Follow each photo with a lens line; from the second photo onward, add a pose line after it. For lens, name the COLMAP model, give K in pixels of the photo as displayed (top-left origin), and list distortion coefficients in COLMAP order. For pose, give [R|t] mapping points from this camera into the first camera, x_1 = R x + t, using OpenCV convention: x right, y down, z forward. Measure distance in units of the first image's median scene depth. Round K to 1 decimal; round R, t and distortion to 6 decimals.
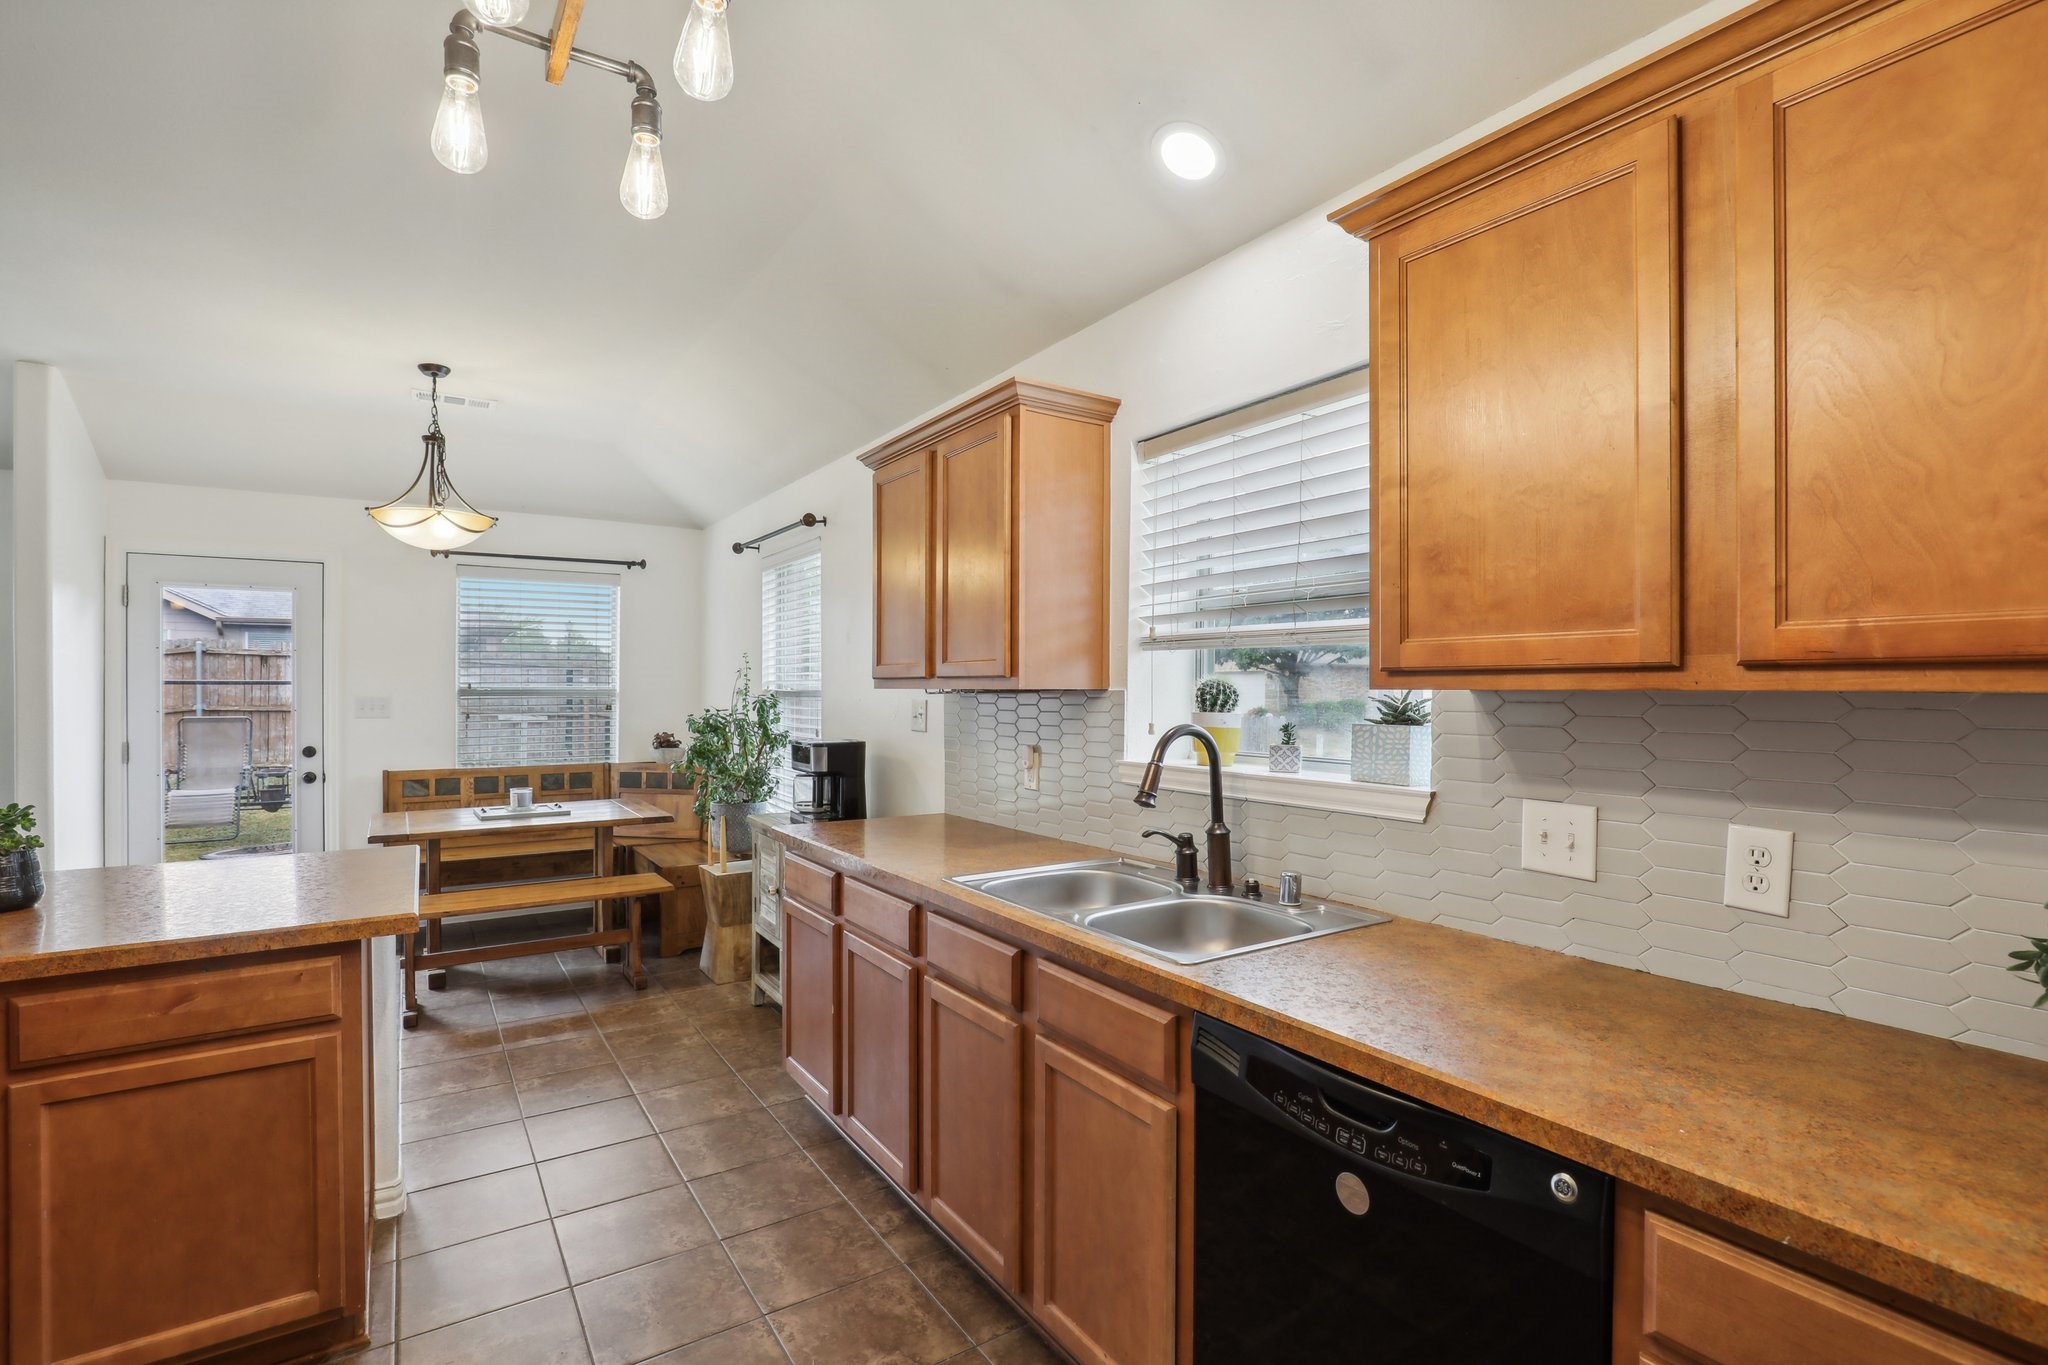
lens RADIAL K [[934.5, 0, 1001.8], [0, 934.5, 701.8], [0, 0, 1]] dist [-0.025478, 0.007886]
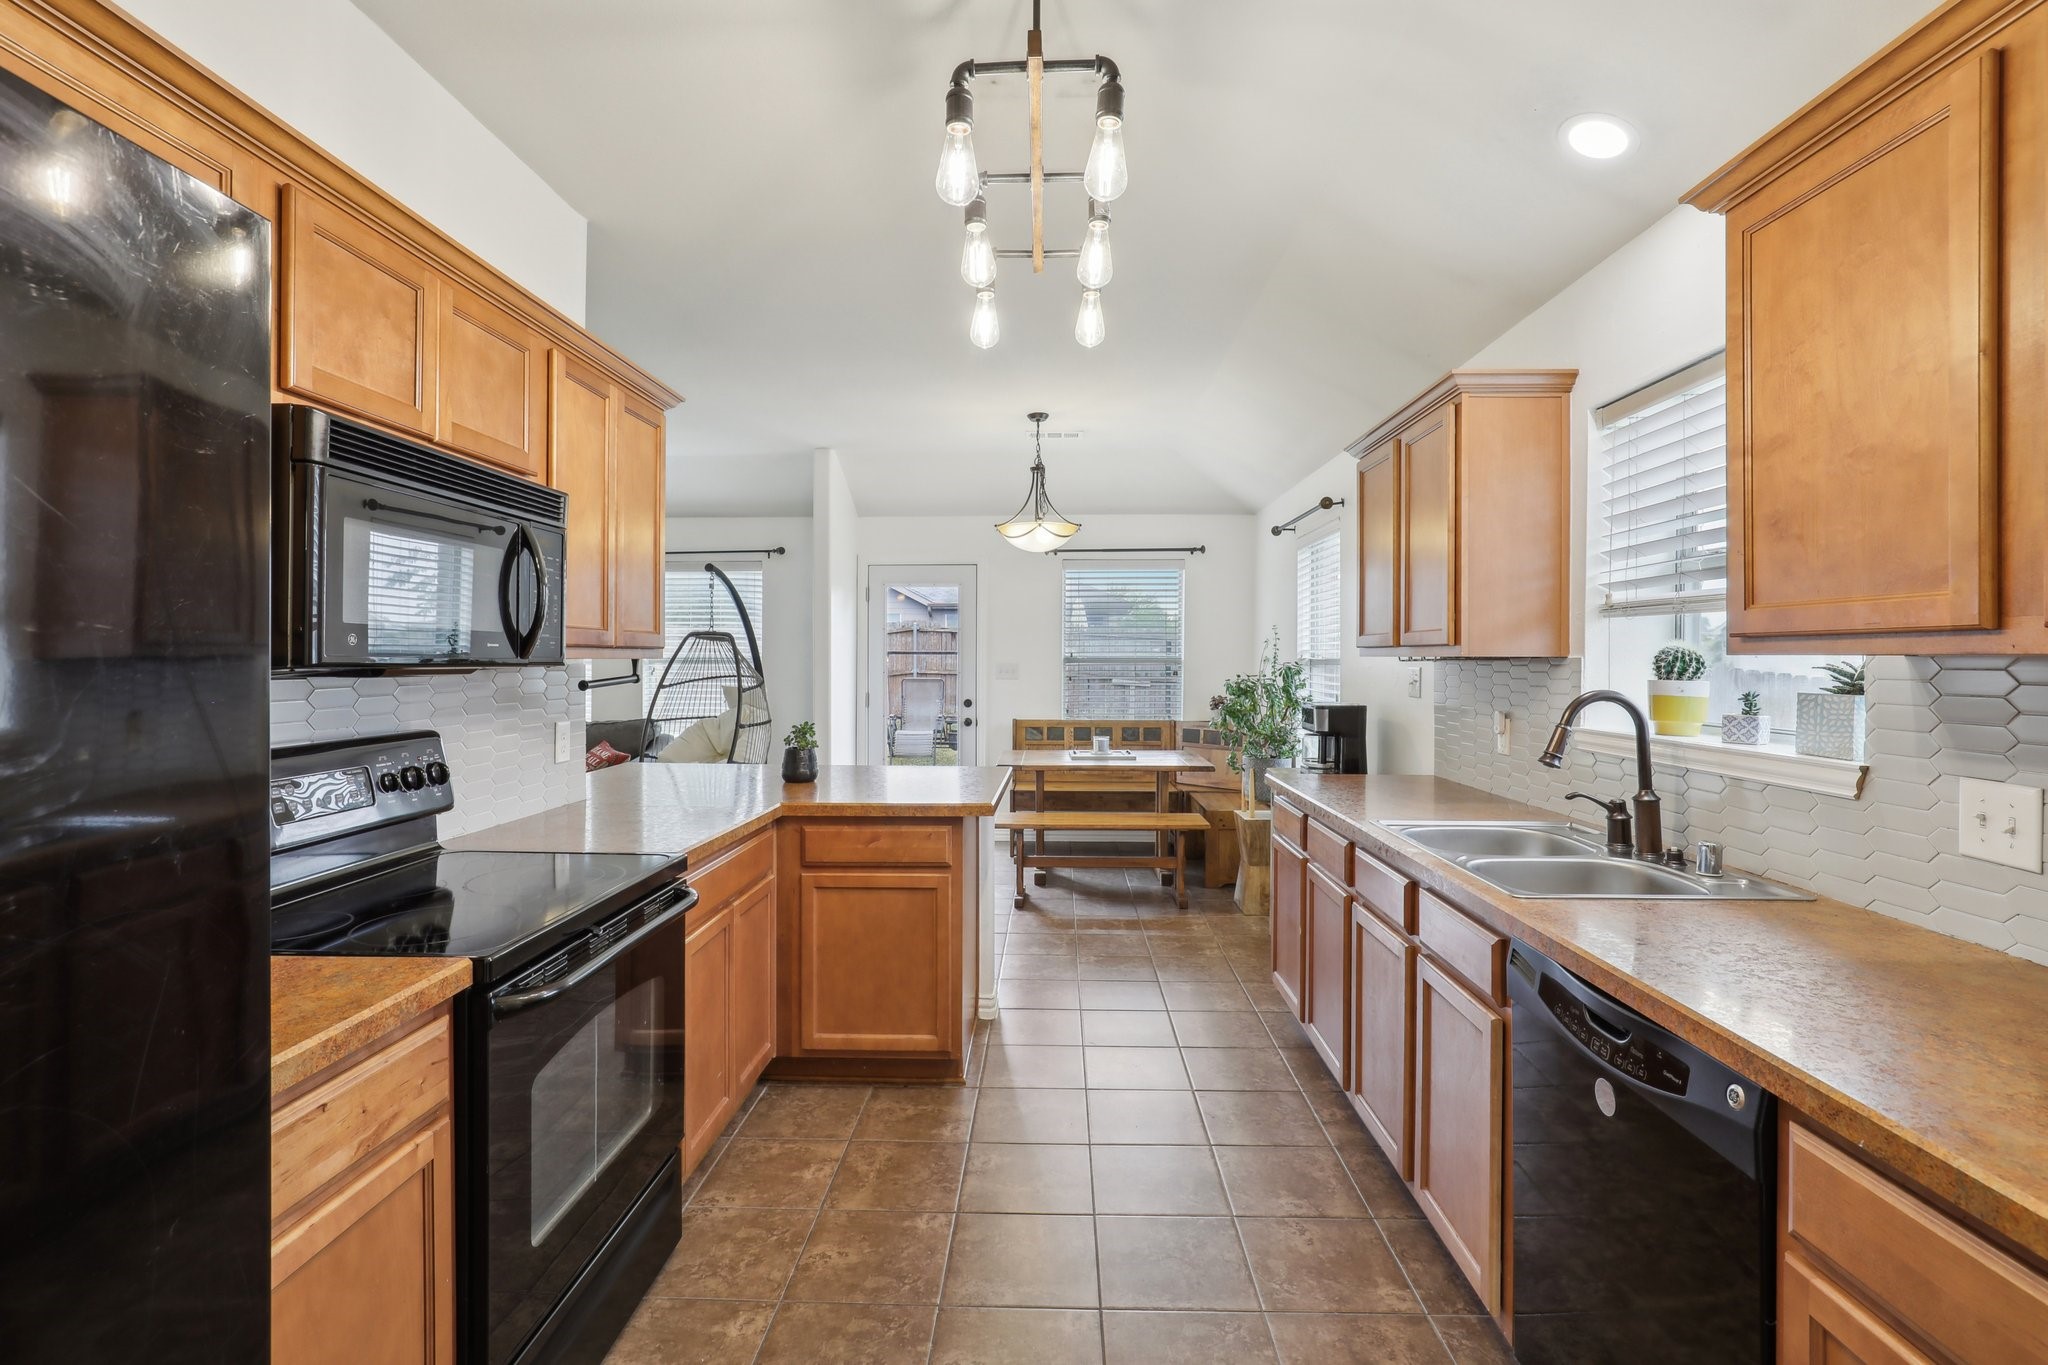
lens RADIAL K [[943.7, 0, 1024.0], [0, 943.7, 682.5], [0, 0, 1]] dist [-0.001430, 0.007775]
pose [[0.817836, 0.015606, -0.575240, 0.220512], [-0.009131, 0.999858, 0.014143, 0.005368], [0.575379, -0.006314, 0.817862, -0.174299]]
